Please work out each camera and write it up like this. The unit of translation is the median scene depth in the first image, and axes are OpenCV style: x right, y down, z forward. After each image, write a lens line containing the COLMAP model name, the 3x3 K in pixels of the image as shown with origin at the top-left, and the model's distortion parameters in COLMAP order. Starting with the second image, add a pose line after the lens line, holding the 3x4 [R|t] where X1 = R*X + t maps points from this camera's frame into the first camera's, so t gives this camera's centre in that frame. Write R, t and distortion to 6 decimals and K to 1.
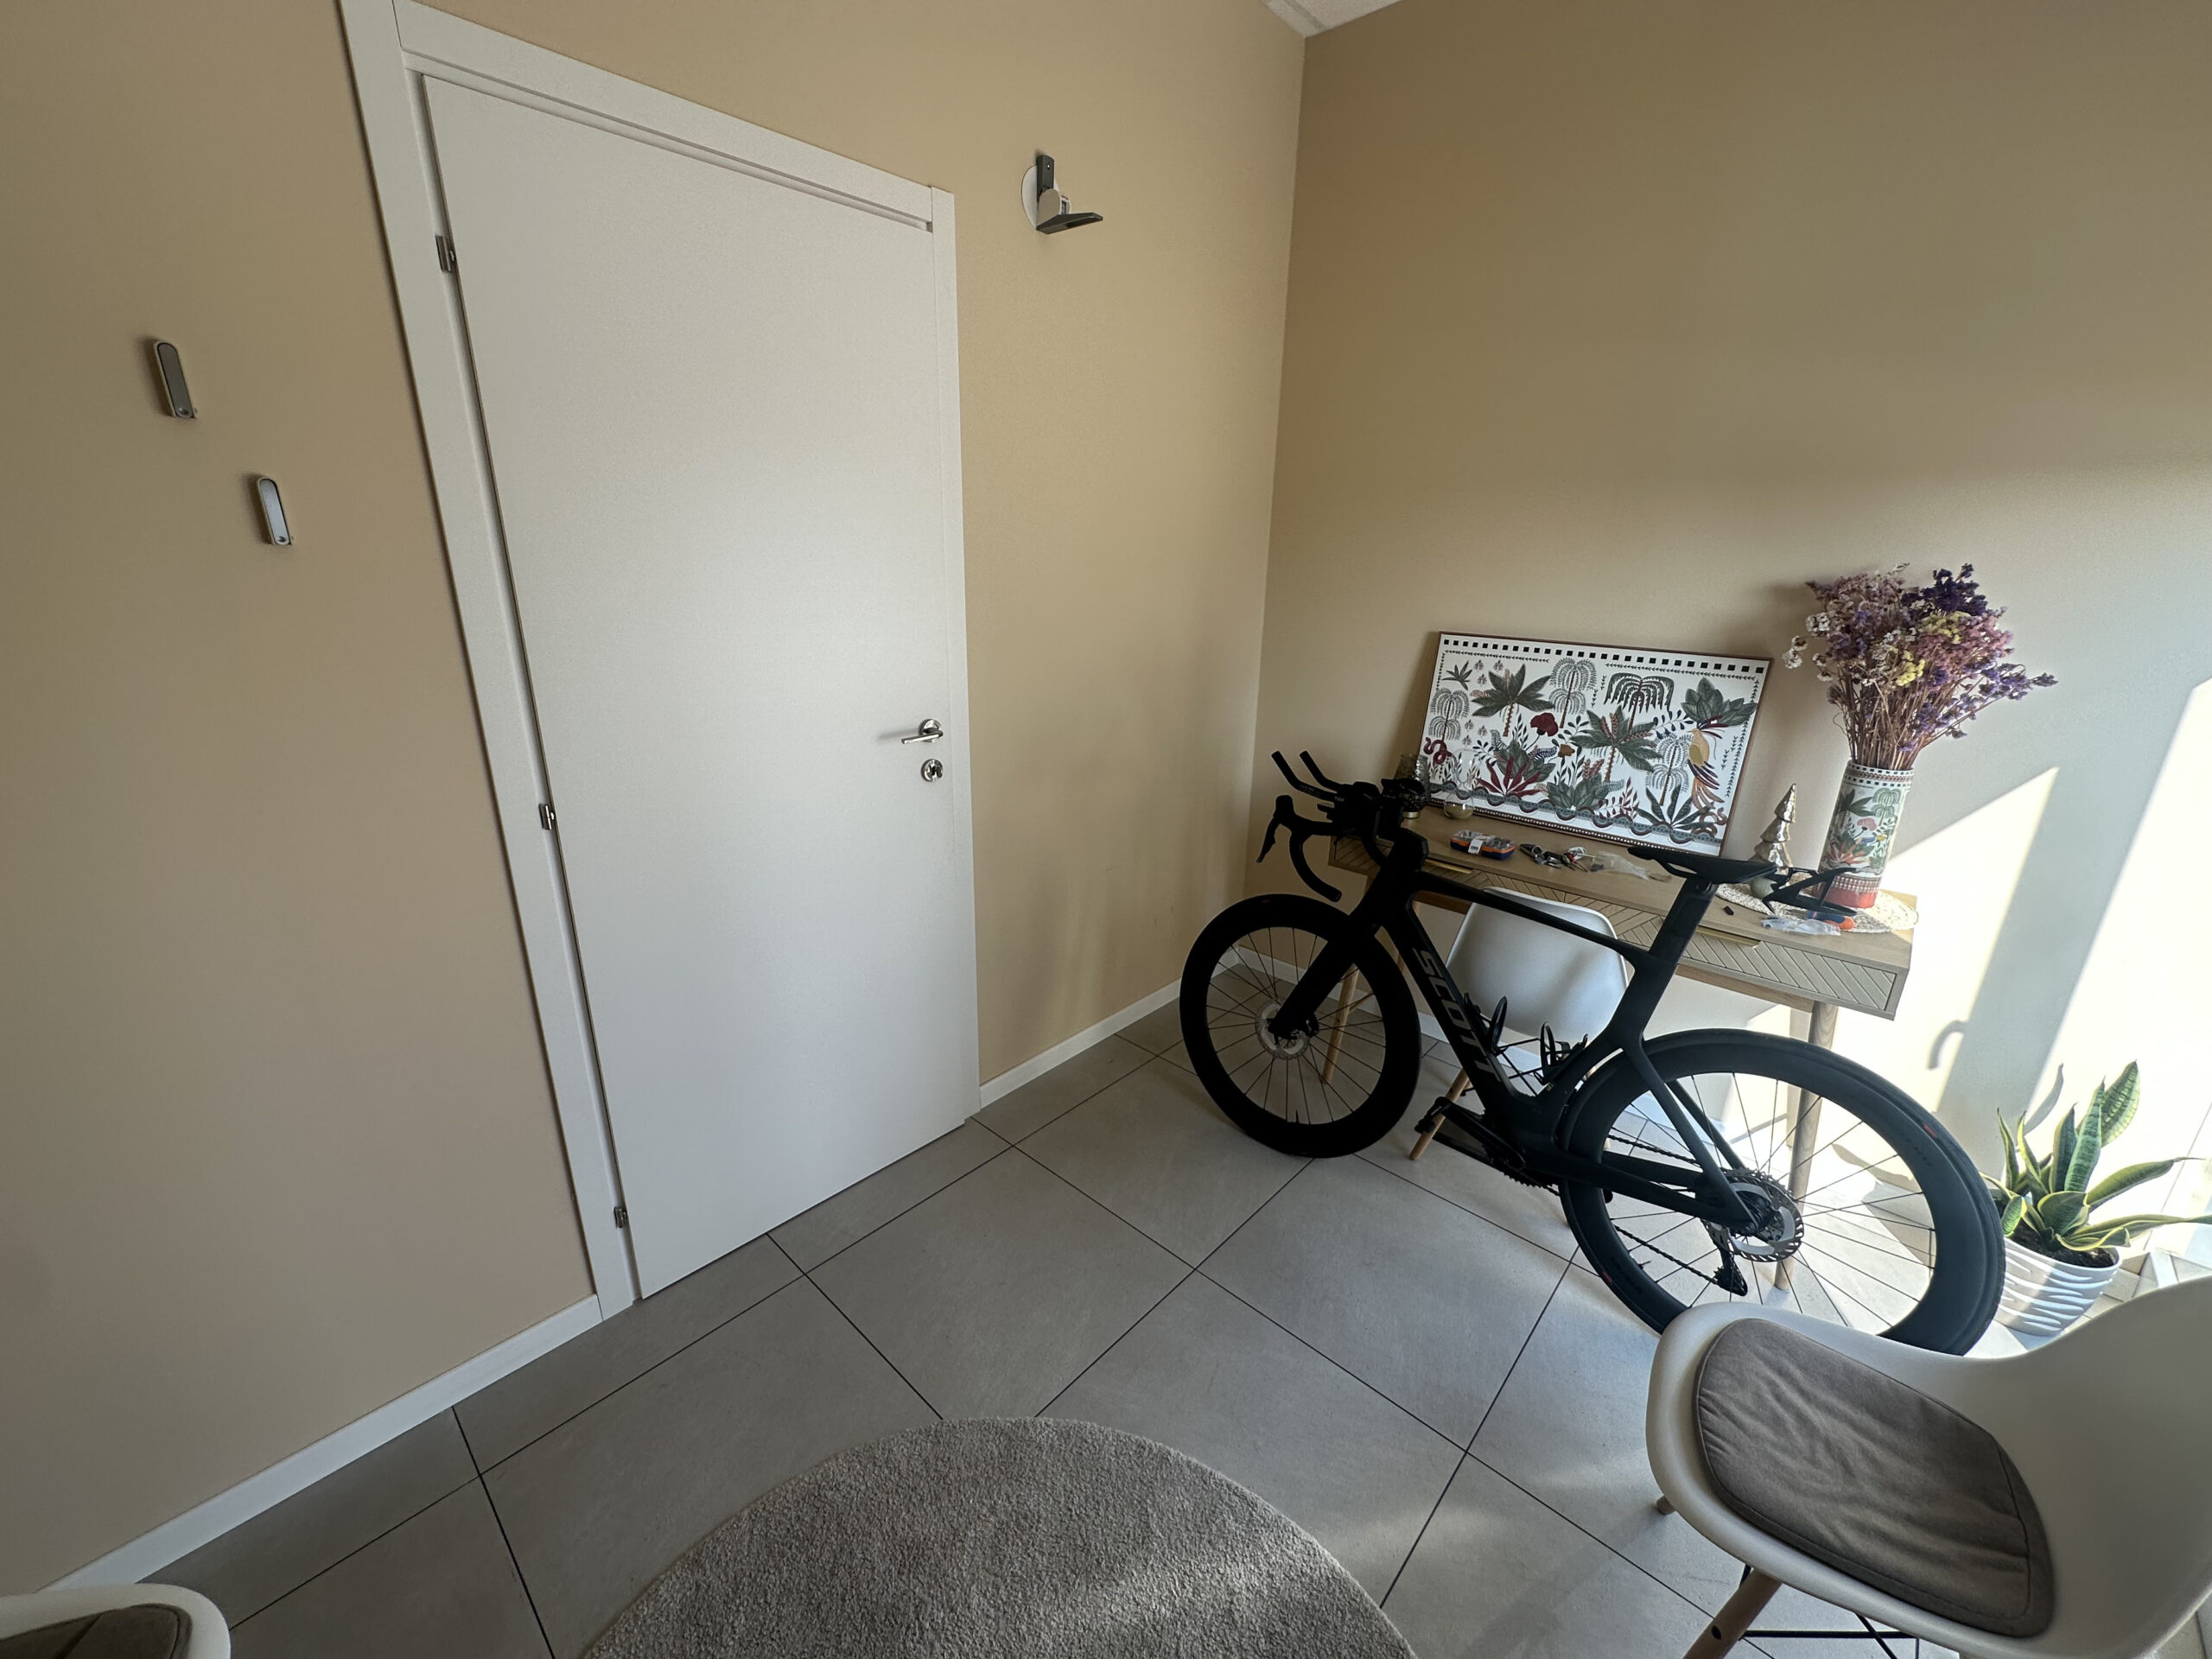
lens RADIAL K [[882.0, 0, 1109.5], [0, 882.0, 833.9], [0, 0, 1]] dist [-0.002390, 0.000462]
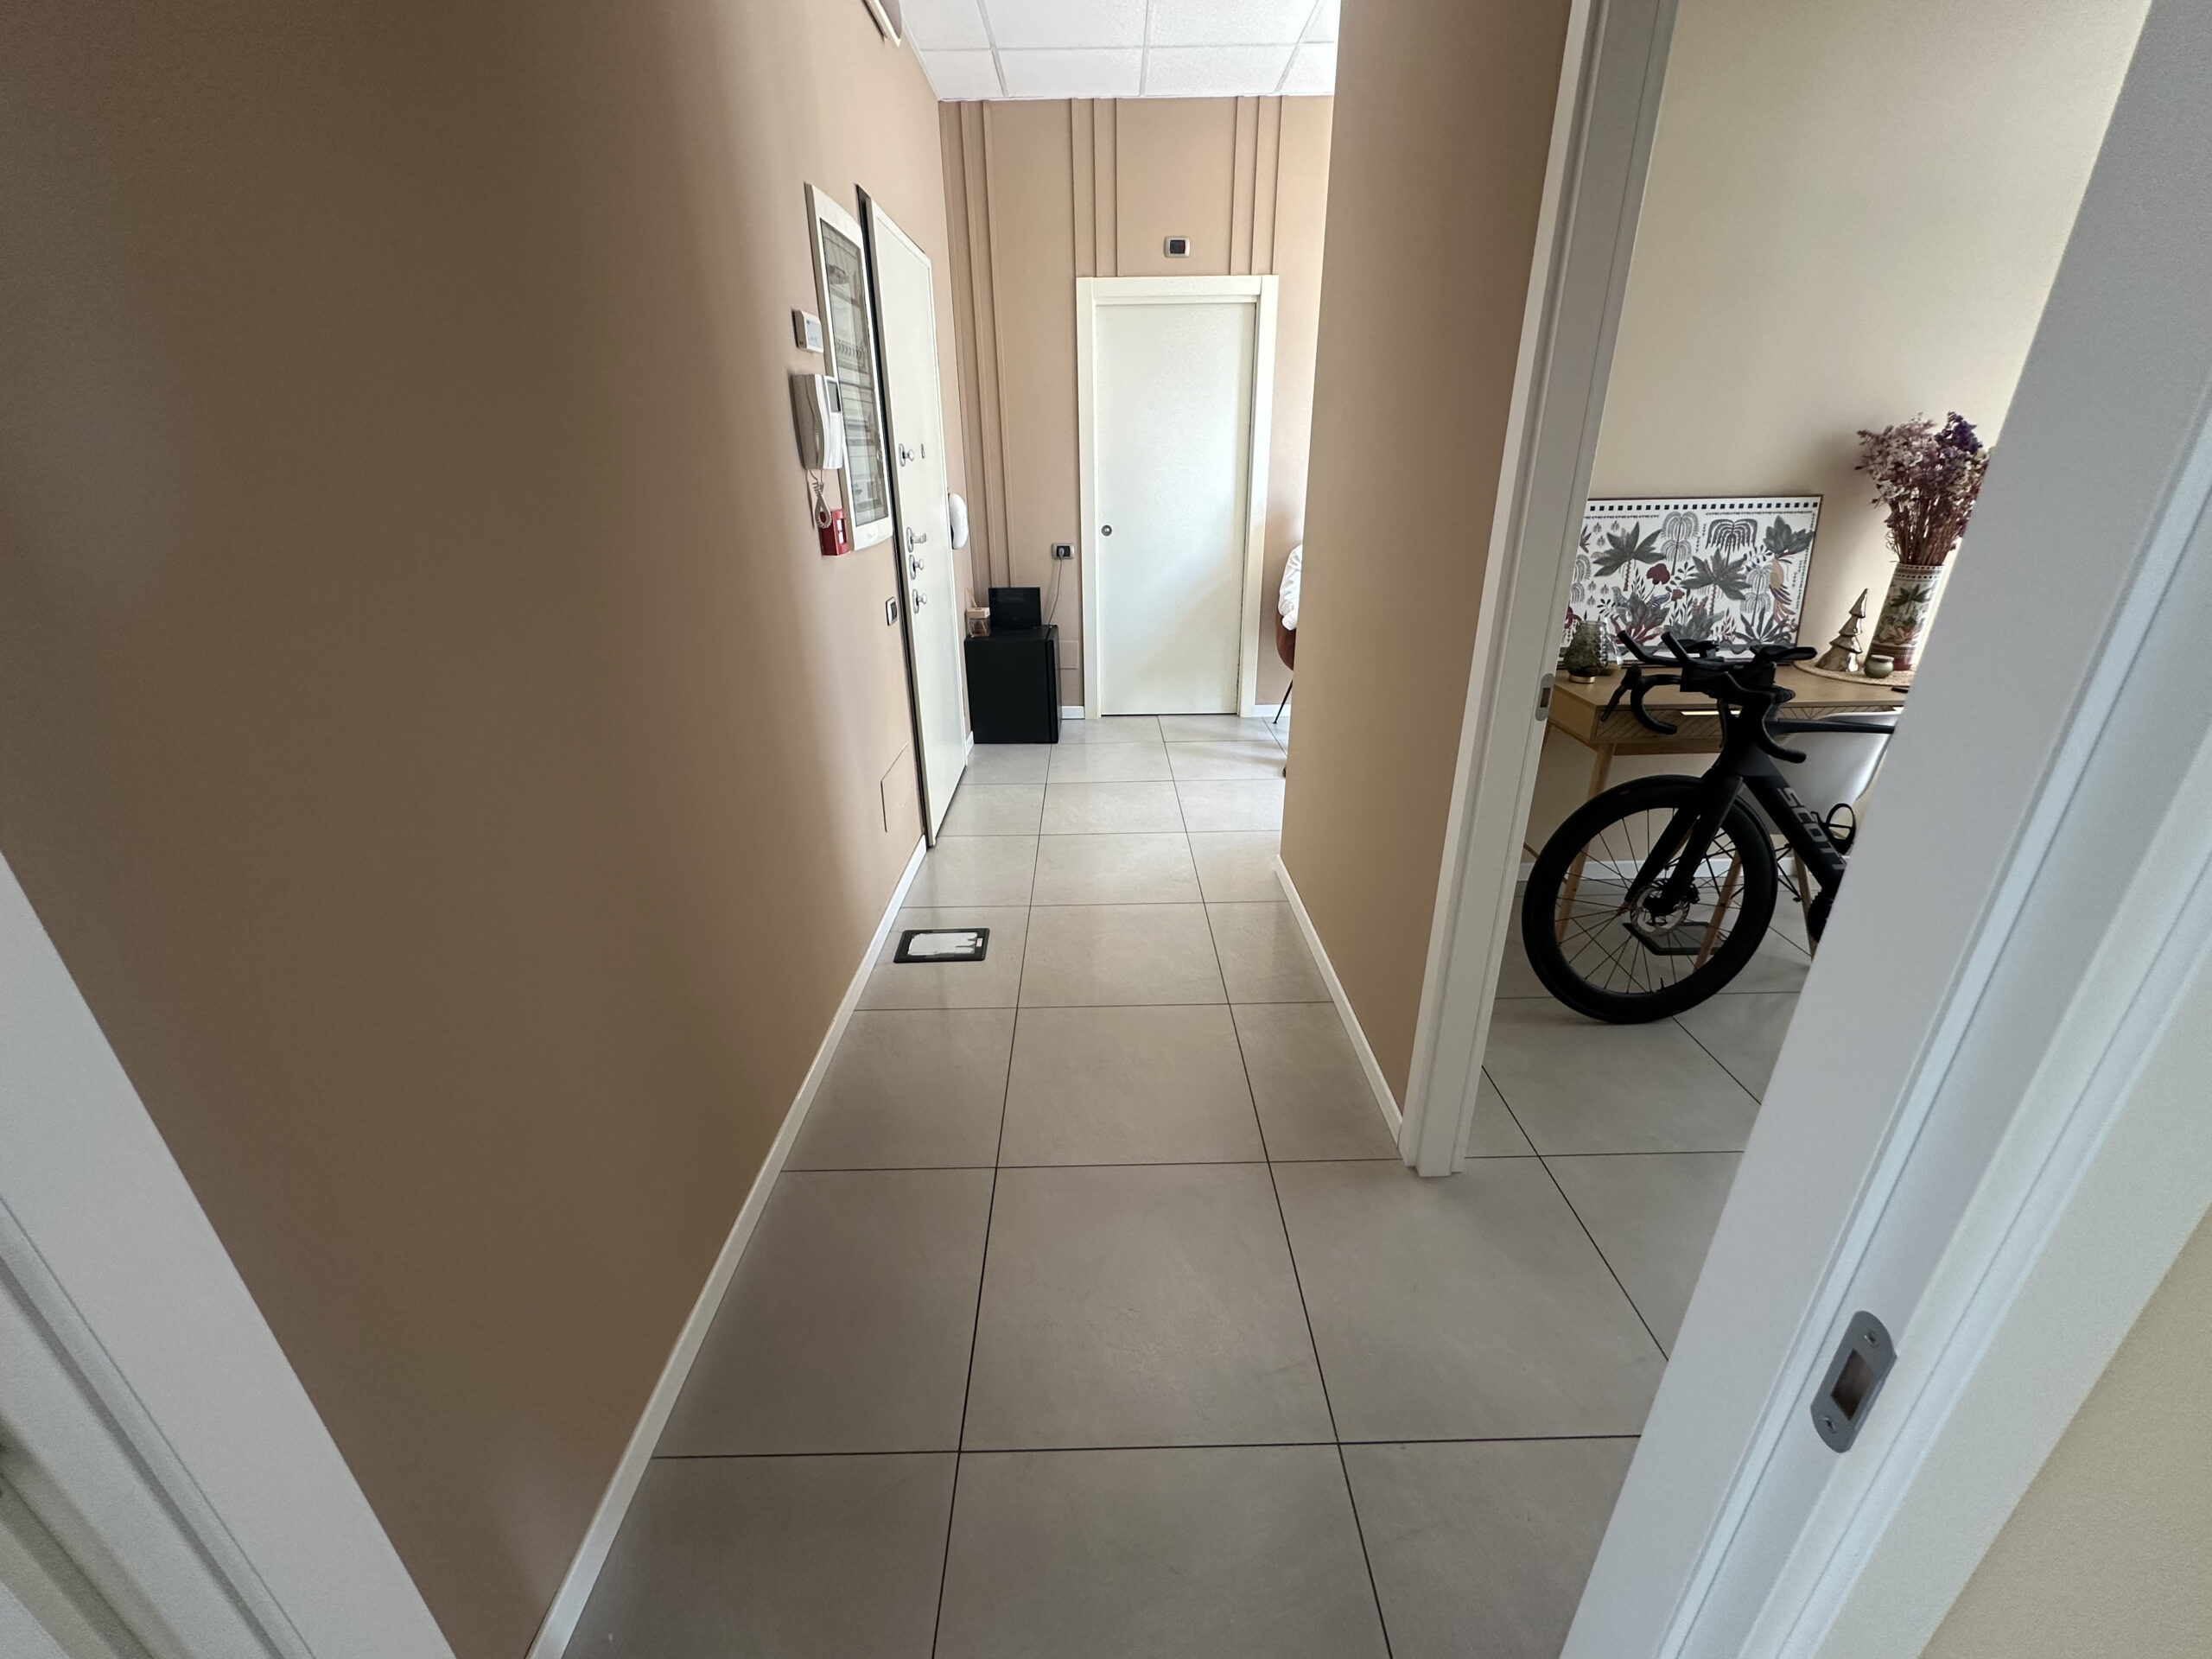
lens RADIAL K [[882.0, 0, 1122.0], [0, 882.0, 830.4], [0, 0, 1]] dist [-0.002390, 0.000462]
pose [[0.717966, -0.305801, 0.625308, -0.846356], [0.243836, 0.951901, 0.185550, -0.200282], [-0.651973, 0.019254, 0.757998, 0.639113]]
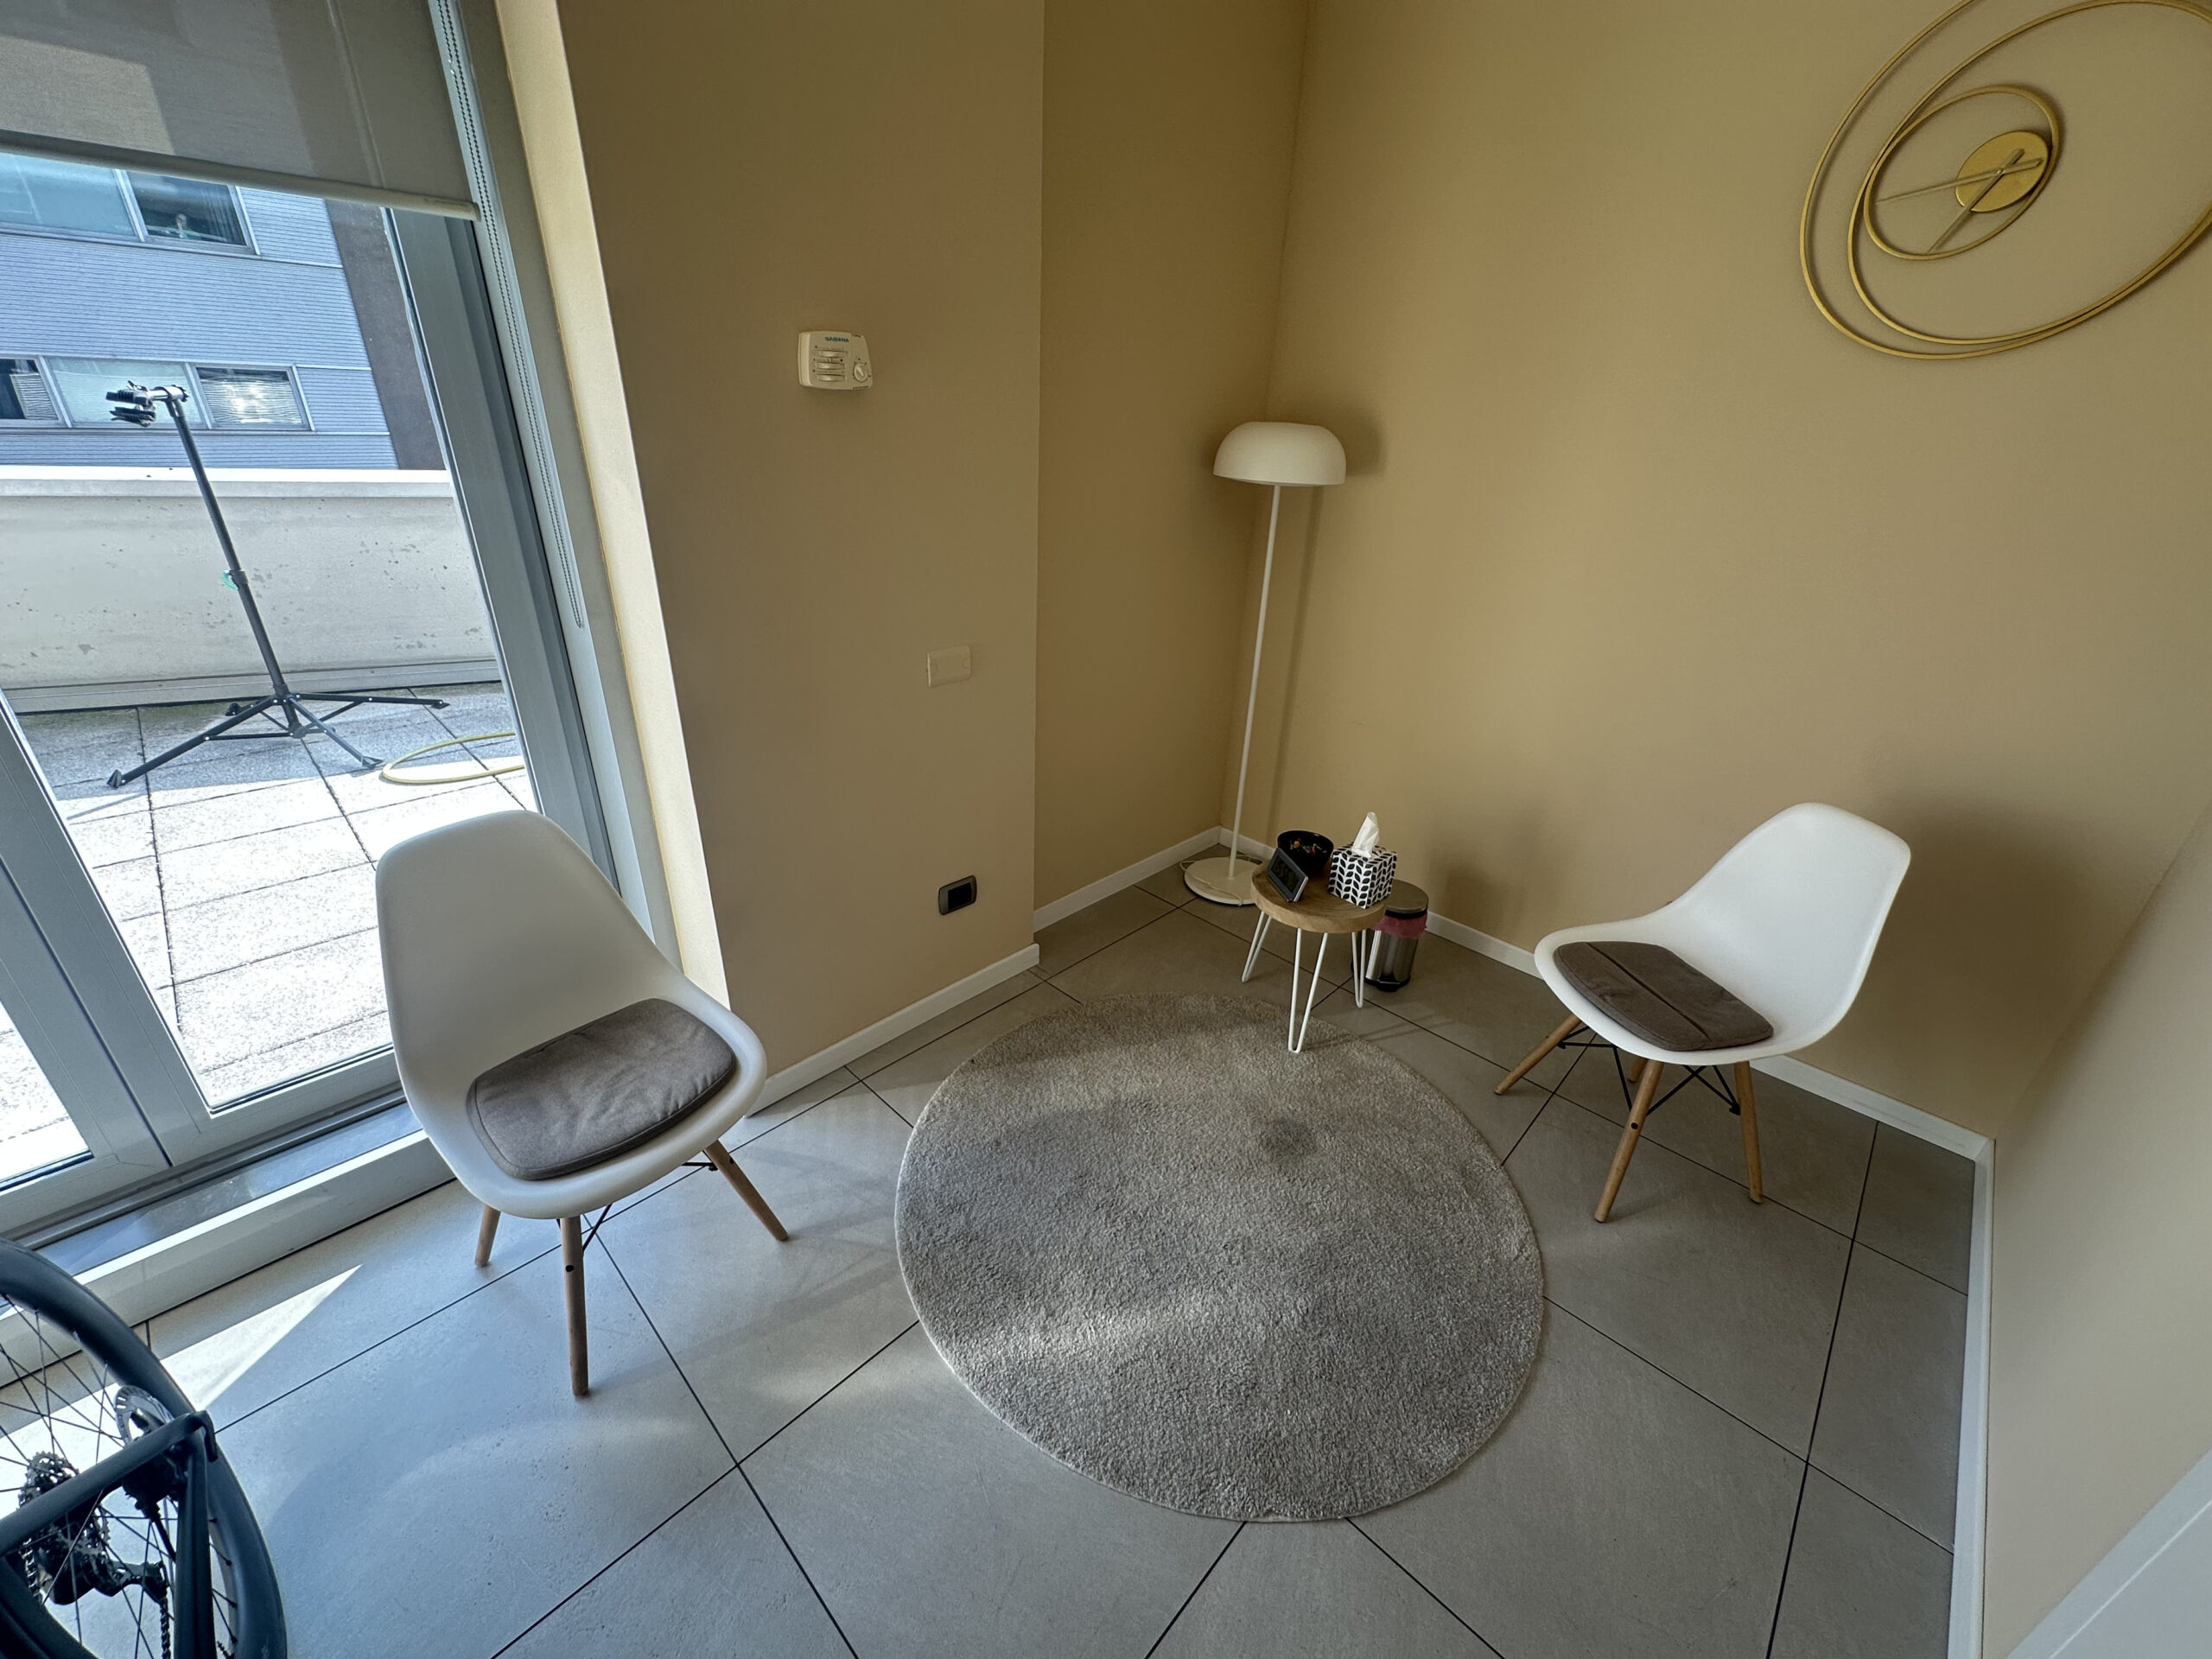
lens RADIAL K [[882.0, 0, 1112.4], [0, 882.0, 827.0], [0, 0, 1]] dist [-0.002390, 0.000462]
pose [[-0.997837, -0.065298, -0.007629, 0.059151], [-0.052357, 0.719136, 0.692894, -0.254288], [-0.039758, 0.691795, -0.720999, 0.814872]]
